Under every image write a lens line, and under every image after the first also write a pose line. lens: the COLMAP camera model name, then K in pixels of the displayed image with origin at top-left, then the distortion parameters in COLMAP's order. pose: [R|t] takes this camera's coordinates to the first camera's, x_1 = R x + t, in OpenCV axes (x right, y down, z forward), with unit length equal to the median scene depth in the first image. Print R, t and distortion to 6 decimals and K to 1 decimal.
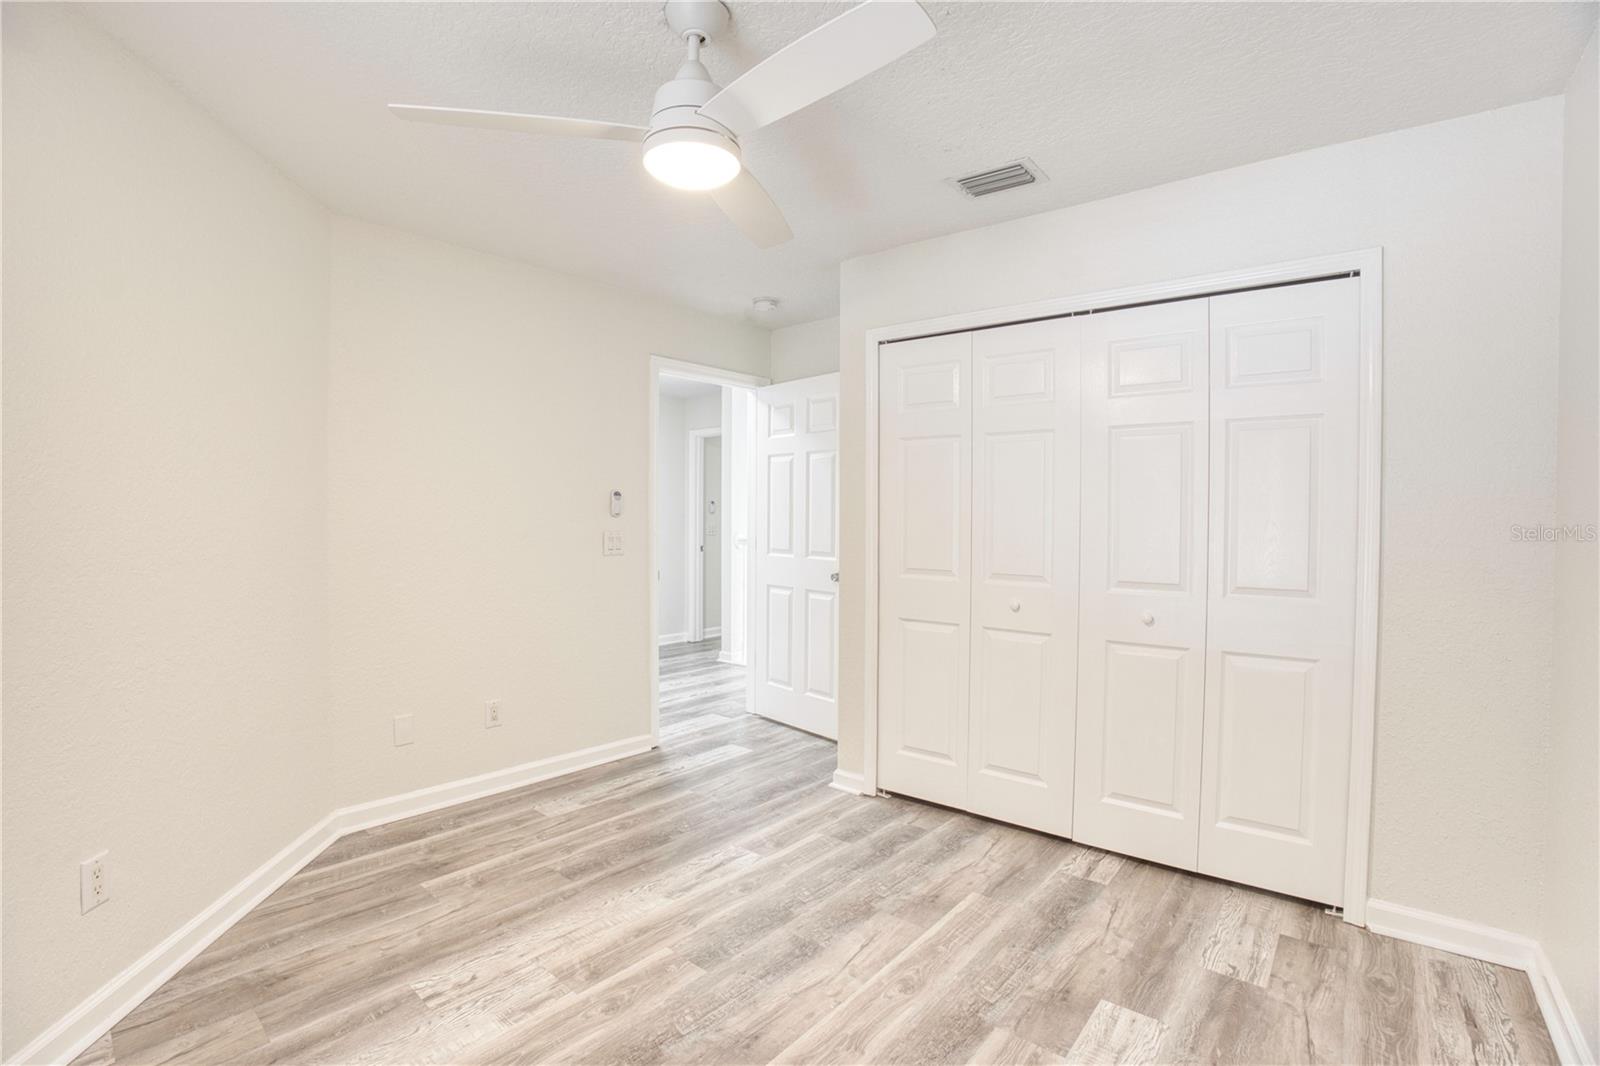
lens RADIAL K [[733.6, 0, 793.9], [0, 733.6, 524.4], [0, 0, 1]] dist [-0.125994, 0.034933]
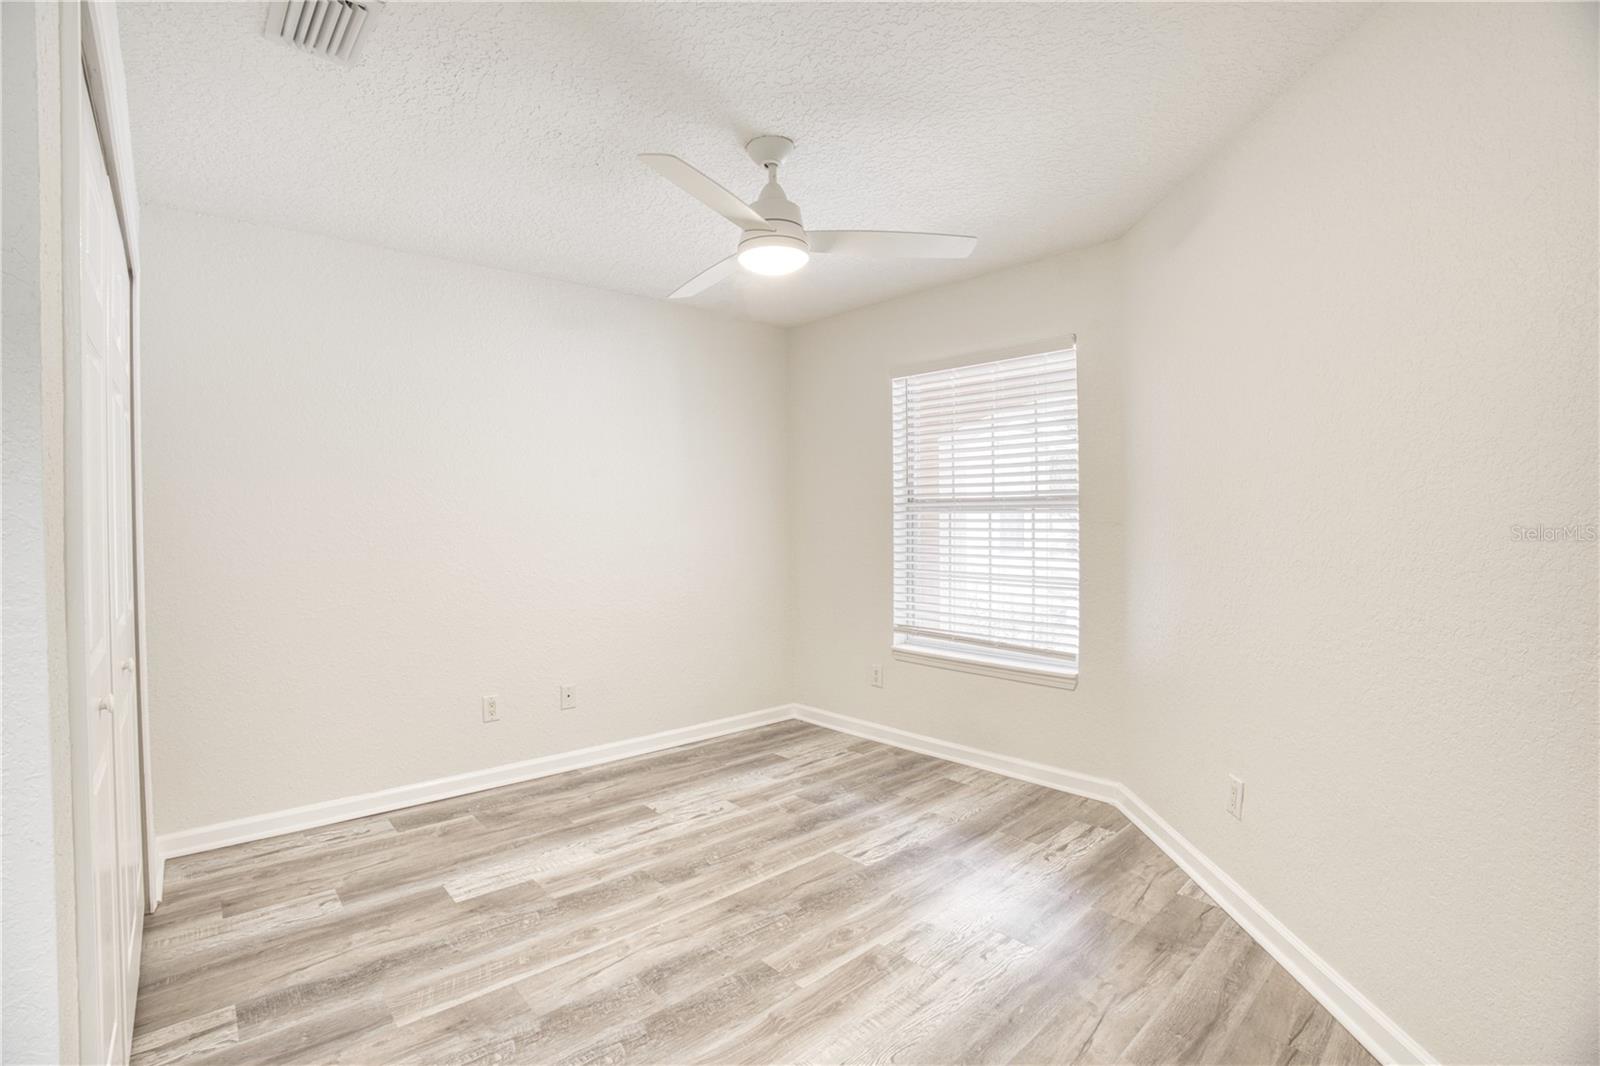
lens RADIAL K [[733.6, 0, 793.9], [0, 733.6, 524.4], [0, 0, 1]] dist [-0.125994, 0.034933]
pose [[-0.991292, -0.000728, 0.131684, -0.289426], [0.002307, 0.999735, 0.022888, -0.023884], [-0.131666, 0.022993, -0.991028, 1.887385]]
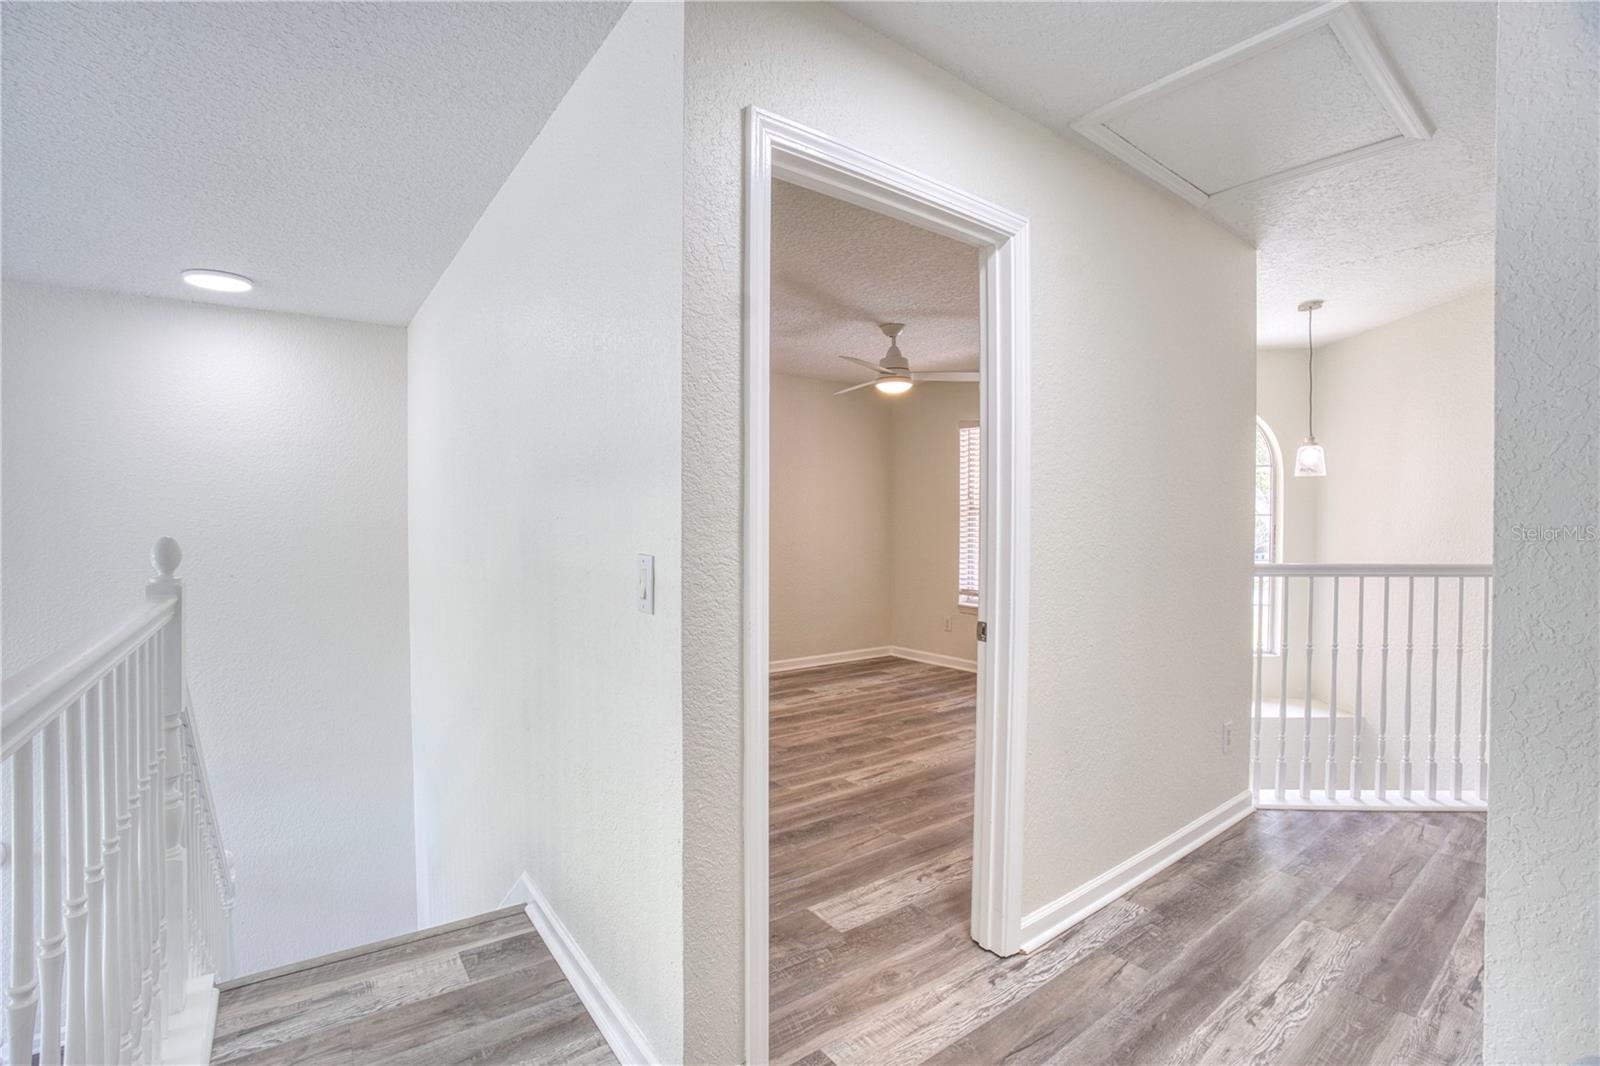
lens RADIAL K [[733.6, 0, 793.9], [0, 733.6, 524.4], [0, 0, 1]] dist [-0.125994, 0.034933]
pose [[-0.971477, -0.011628, 0.236850, -0.342067], [-0.006710, 0.999745, 0.021557, -0.036316], [-0.237040, 0.019353, -0.971307, 2.973818]]
